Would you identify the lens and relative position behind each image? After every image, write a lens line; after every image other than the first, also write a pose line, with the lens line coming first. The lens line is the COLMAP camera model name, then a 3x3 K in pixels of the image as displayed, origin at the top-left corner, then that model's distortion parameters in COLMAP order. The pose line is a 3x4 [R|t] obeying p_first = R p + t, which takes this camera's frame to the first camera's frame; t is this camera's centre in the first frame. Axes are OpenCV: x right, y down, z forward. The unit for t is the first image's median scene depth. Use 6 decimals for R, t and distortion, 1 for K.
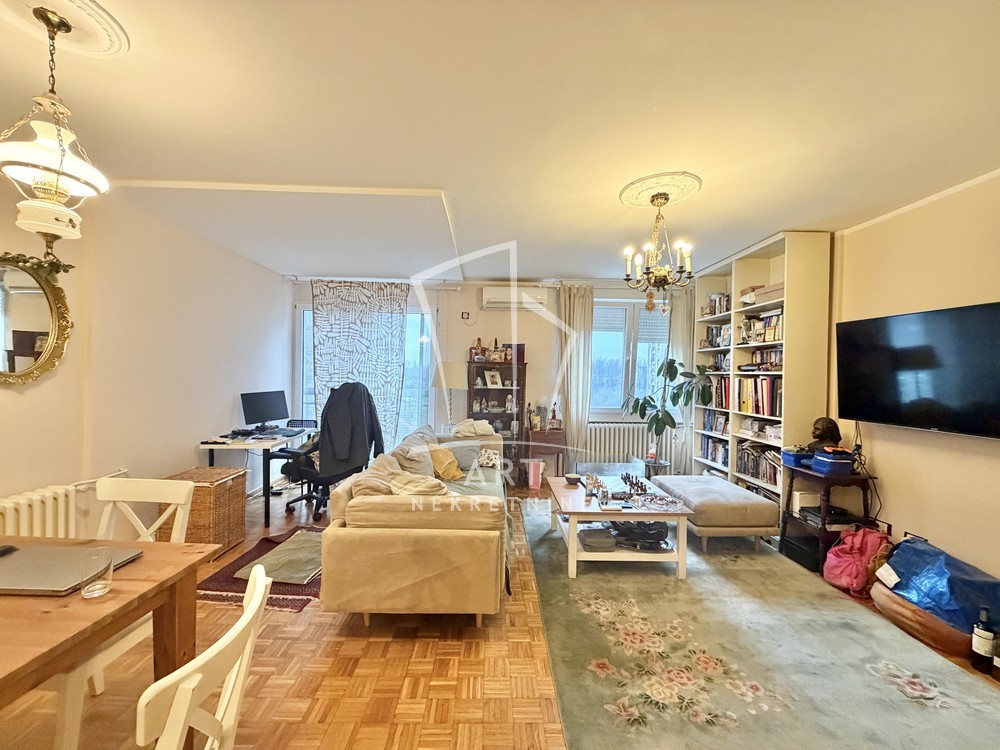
lens RADIAL K [[400.4, 0, 493.2], [0, 400.4, 376.4], [0, 0, 1]] dist [0.002637, -0.000210]
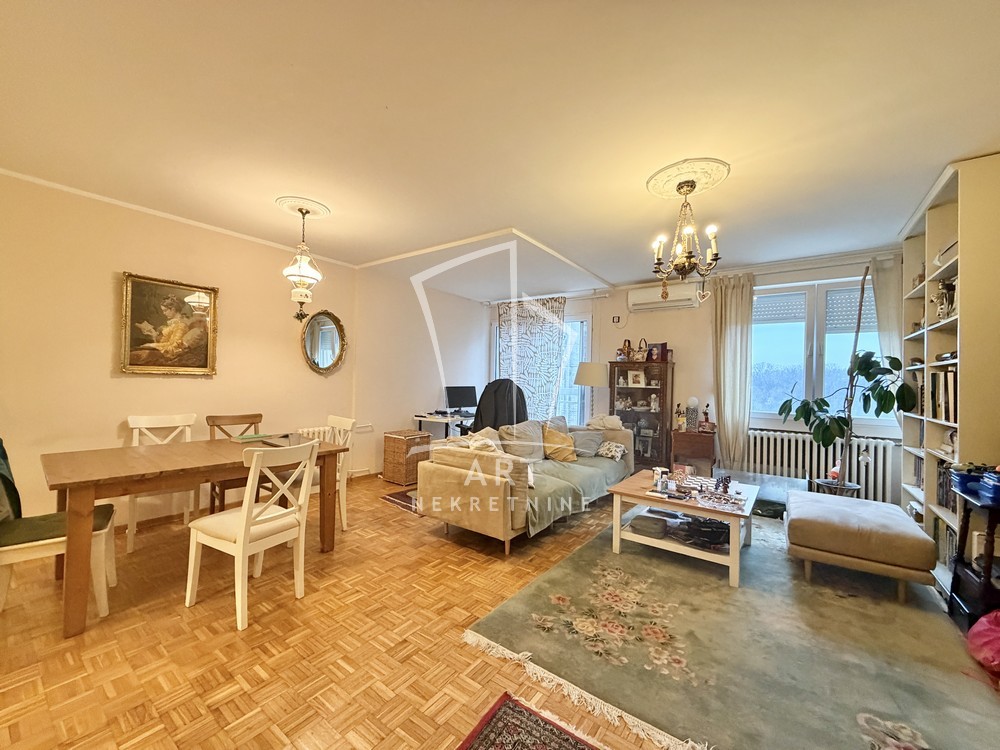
lens RADIAL K [[400.4, 0, 493.2], [0, 400.4, 376.4], [0, 0, 1]] dist [0.002637, -0.000210]
pose [[0.789241, -0.003401, -0.614074, 0.427346], [-0.016409, 0.999511, -0.026625, 0.043617], [0.613865, 0.031090, 0.788799, -0.049602]]
